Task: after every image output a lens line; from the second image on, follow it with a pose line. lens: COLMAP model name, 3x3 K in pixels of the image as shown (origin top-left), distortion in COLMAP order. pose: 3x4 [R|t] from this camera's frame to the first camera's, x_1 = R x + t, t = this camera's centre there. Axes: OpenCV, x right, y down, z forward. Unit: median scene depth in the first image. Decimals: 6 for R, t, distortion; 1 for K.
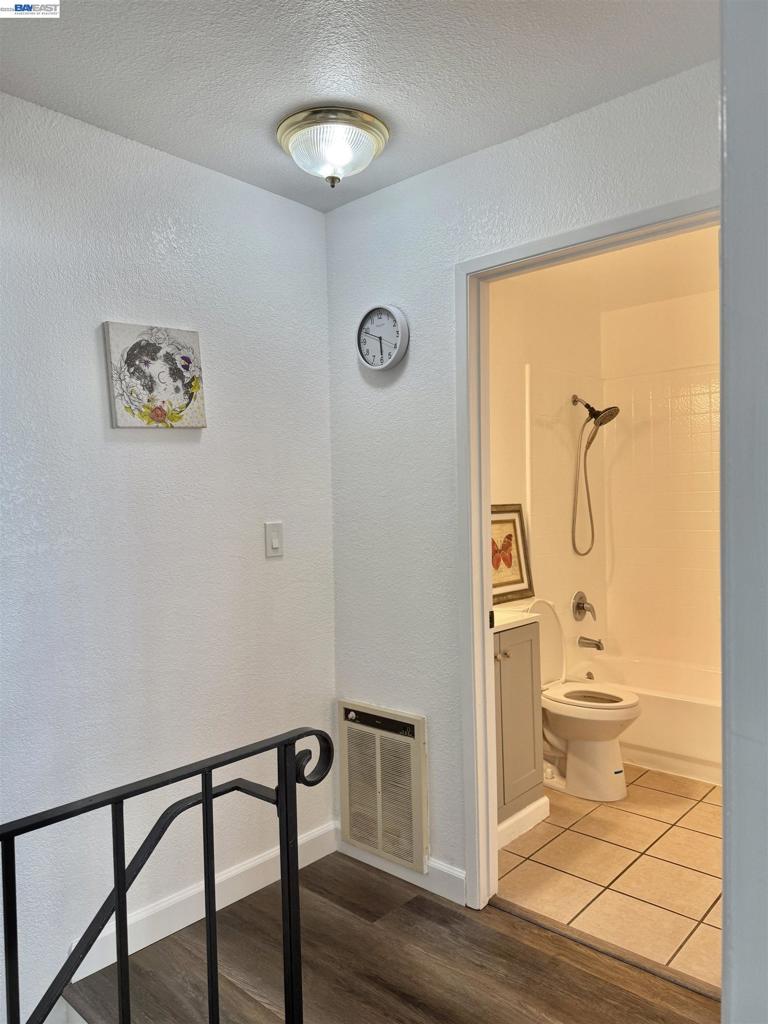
lens RADIAL K [[719.7, 0, 384.0], [0, 719.7, 512.0], [0, 0, 1]] dist [0.094265, -0.159665]
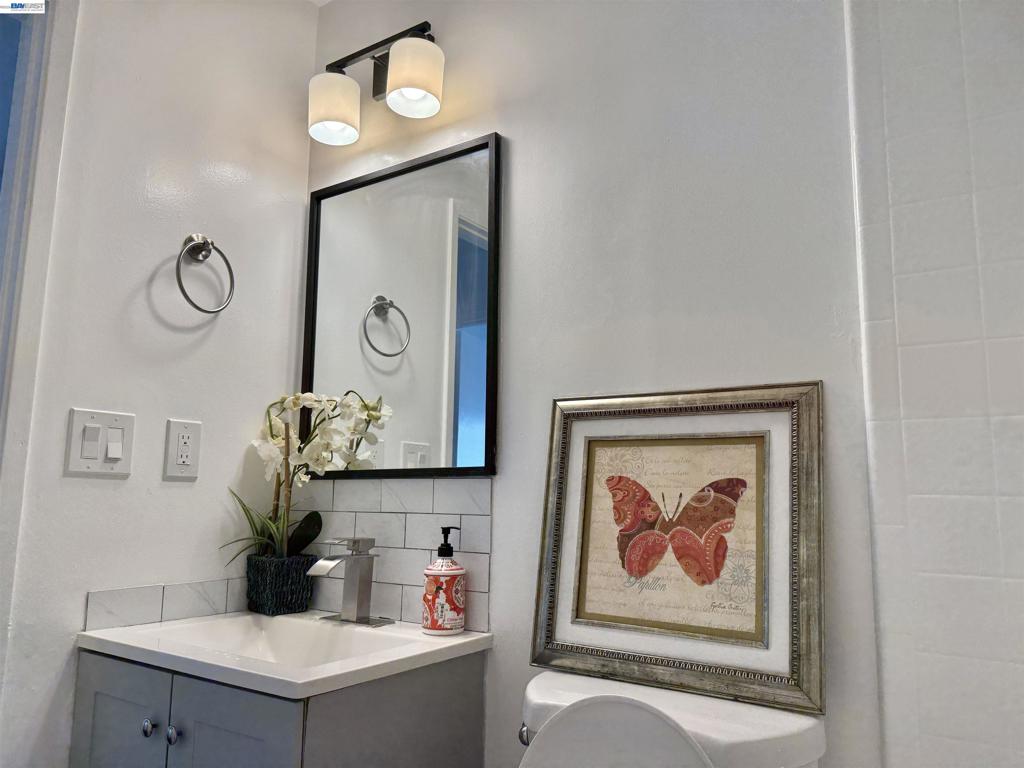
lens RADIAL K [[719.7, 0, 513.5], [0, 719.7, 387.2], [0, 0, 1]] dist [0.094265, -0.159665]
pose [[0.146631, -0.121844, -0.981658, 0.479629], [-0.042436, 0.990696, -0.129305, 0.036263], [0.988281, 0.060617, 0.140097, 0.857965]]
